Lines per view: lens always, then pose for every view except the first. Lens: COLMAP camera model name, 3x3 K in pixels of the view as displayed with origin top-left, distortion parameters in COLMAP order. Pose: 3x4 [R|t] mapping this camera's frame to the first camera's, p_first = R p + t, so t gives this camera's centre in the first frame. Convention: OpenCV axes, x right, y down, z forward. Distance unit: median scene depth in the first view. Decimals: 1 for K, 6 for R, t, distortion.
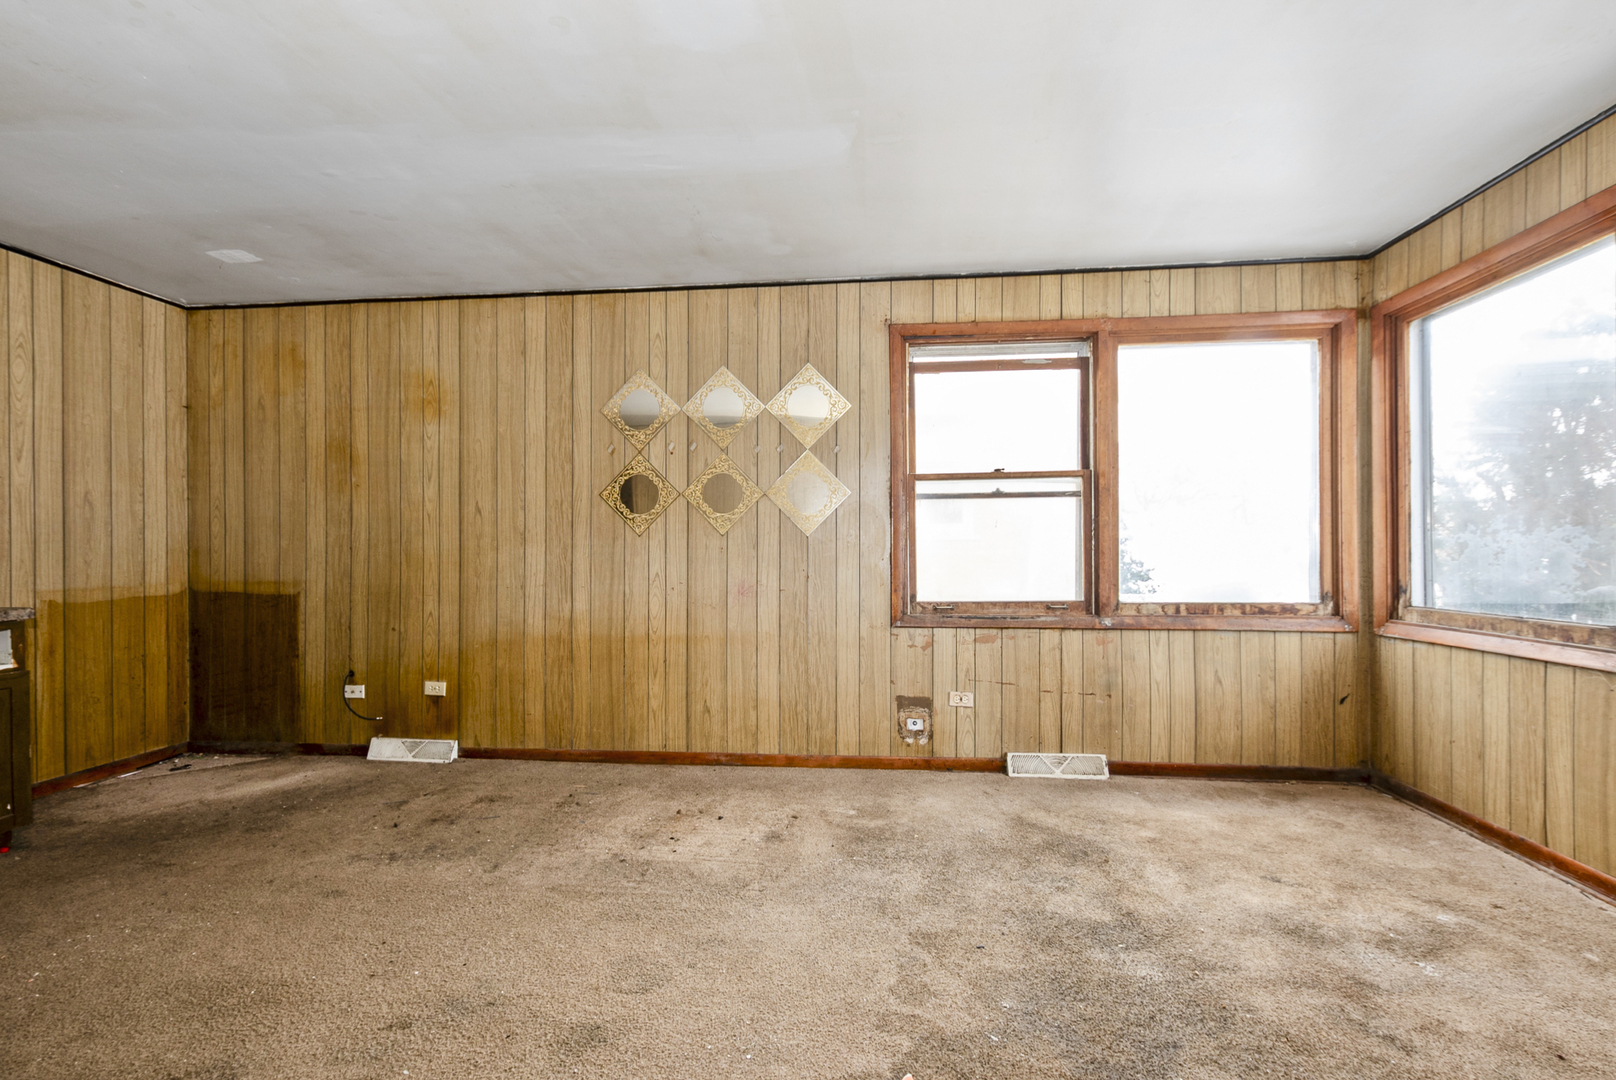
lens RADIAL K [[707.6, 0, 808.0], [0, 707.6, 558.7], [0, 0, 1]] dist [0.001584, -0.000127]
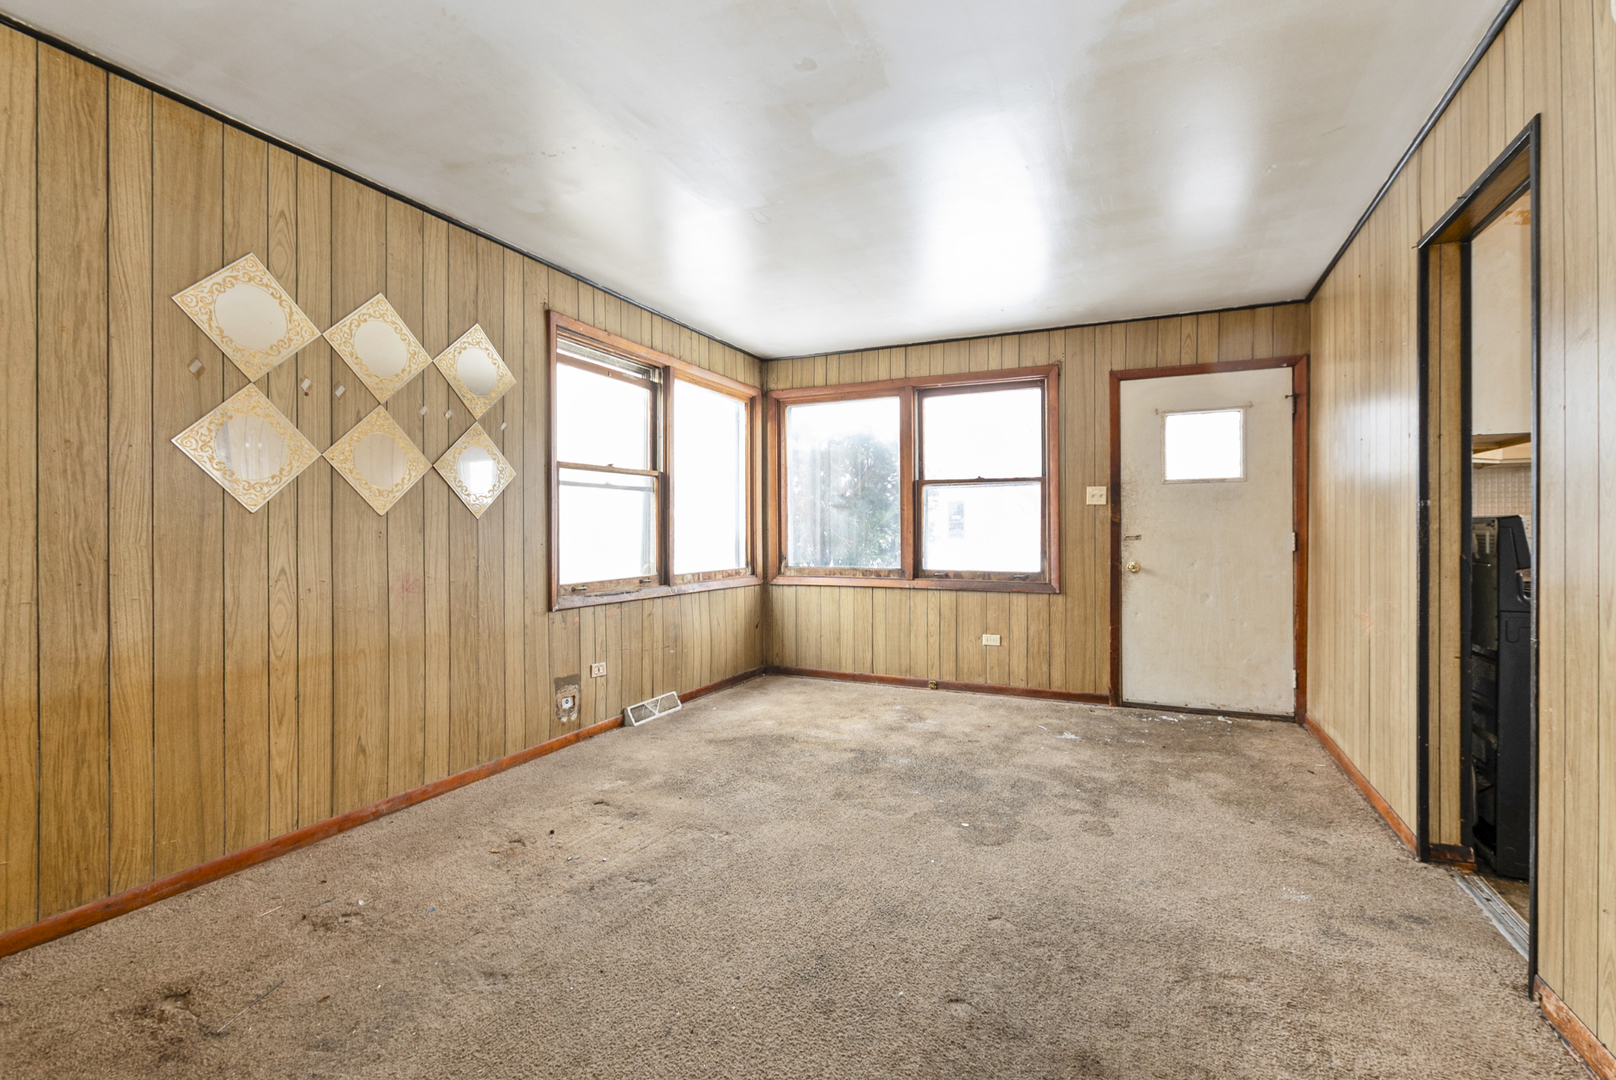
lens RADIAL K [[720.3, 0, 808.0], [0, 720.3, 540.0], [0, 0, 1]] dist [0.001664, -0.000087]
pose [[0.324143, -0.007150, 0.945981, -0.724393], [0.007876, 0.999957, 0.004859, -0.006438], [-0.945975, 0.005875, 0.324186, 0.320248]]
